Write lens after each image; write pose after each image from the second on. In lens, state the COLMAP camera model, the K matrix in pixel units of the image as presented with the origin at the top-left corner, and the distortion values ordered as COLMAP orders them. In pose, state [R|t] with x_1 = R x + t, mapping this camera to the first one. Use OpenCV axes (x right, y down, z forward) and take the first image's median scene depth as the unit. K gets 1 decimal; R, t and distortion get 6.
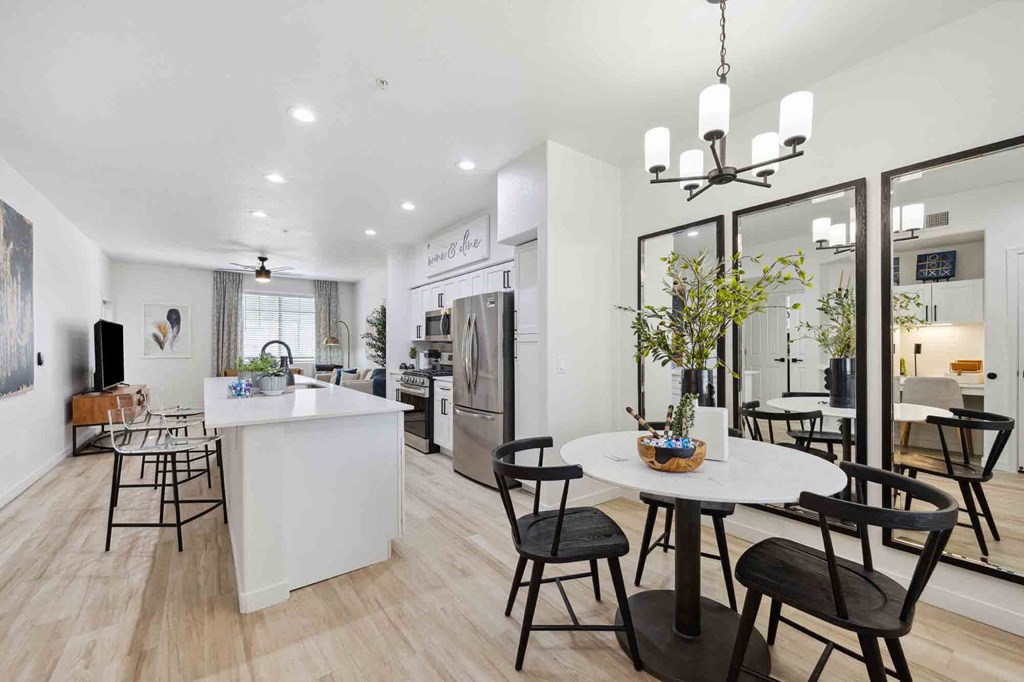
lens RADIAL K [[402.5, 0, 511.5], [0, 402.5, 351.1], [0, 0, 1]] dist [0.003335, 0.000071]
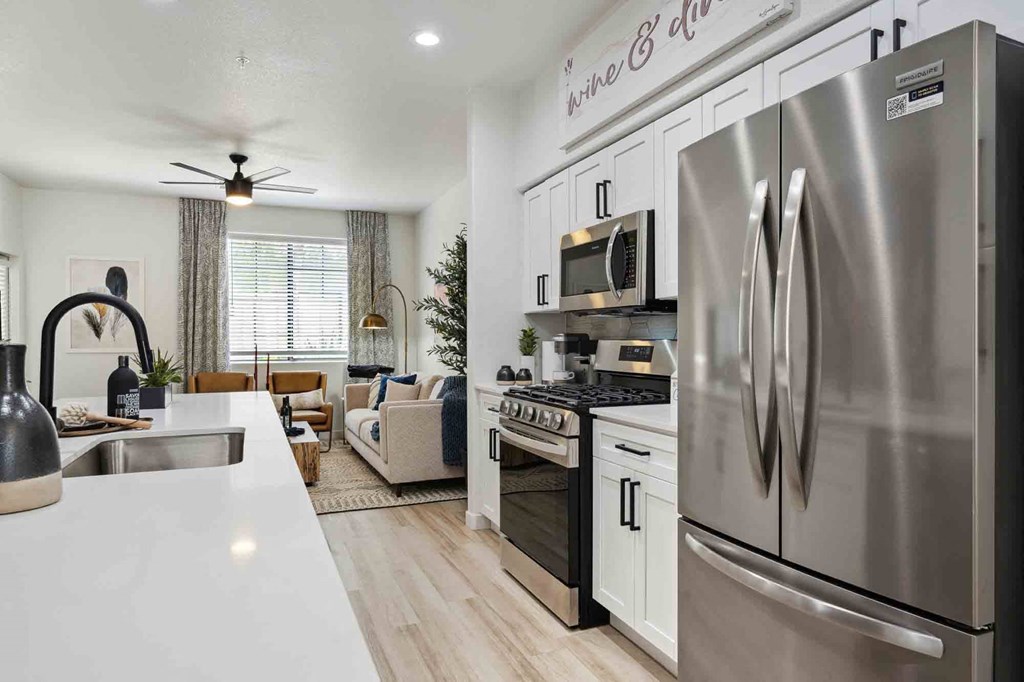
lens RADIAL K [[547.7, 0, 512.4], [0, 547.7, 340.9], [0, 0, 1]] dist [-0.002509, -0.000352]
pose [[0.970682, -0.002095, -0.240358, -0.117895], [0.000228, 0.999970, -0.007794, 0.007818], [0.240367, 0.007511, 0.970653, 0.423816]]
